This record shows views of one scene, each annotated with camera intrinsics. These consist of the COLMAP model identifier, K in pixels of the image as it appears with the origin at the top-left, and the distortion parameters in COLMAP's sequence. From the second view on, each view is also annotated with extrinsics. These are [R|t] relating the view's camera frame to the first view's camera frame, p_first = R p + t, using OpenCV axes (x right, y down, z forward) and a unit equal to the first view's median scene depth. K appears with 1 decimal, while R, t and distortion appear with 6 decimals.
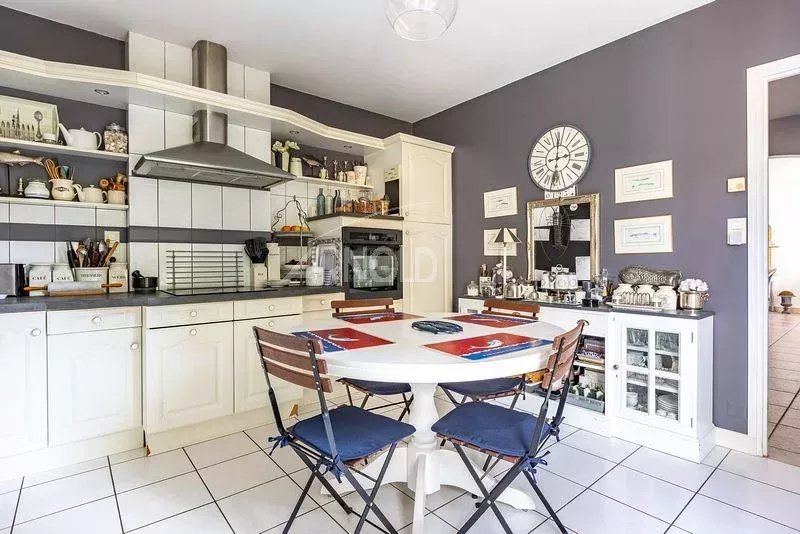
lens RADIAL K [[439.0, 0, 408.8], [0, 439.0, 259.3], [0, 0, 1]] dist [-0.003076, 0.000083]
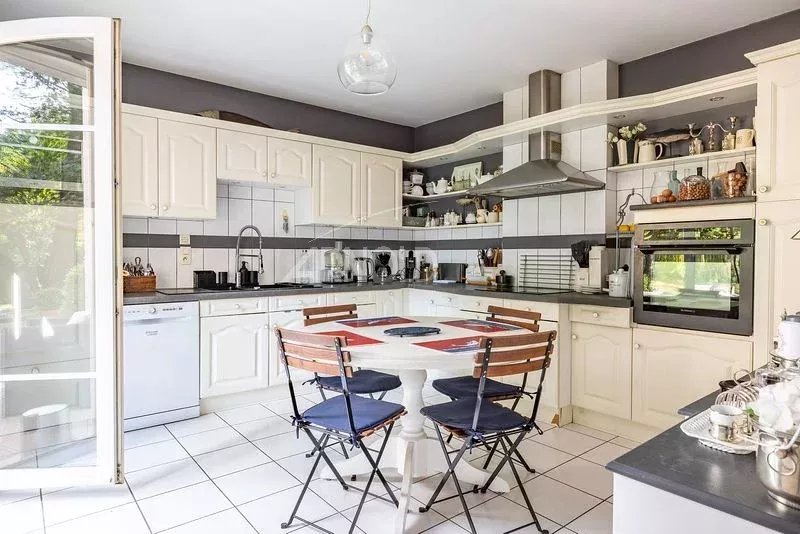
lens RADIAL K [[439.0, 0, 408.8], [0, 439.0, 259.3], [0, 0, 1]] dist [-0.003076, 0.000083]
pose [[0.016699, 0.020800, -0.999644, 0.678277], [0.013659, 0.999686, 0.021029, -0.037908], [0.999767, -0.014005, 0.016409, 0.642247]]
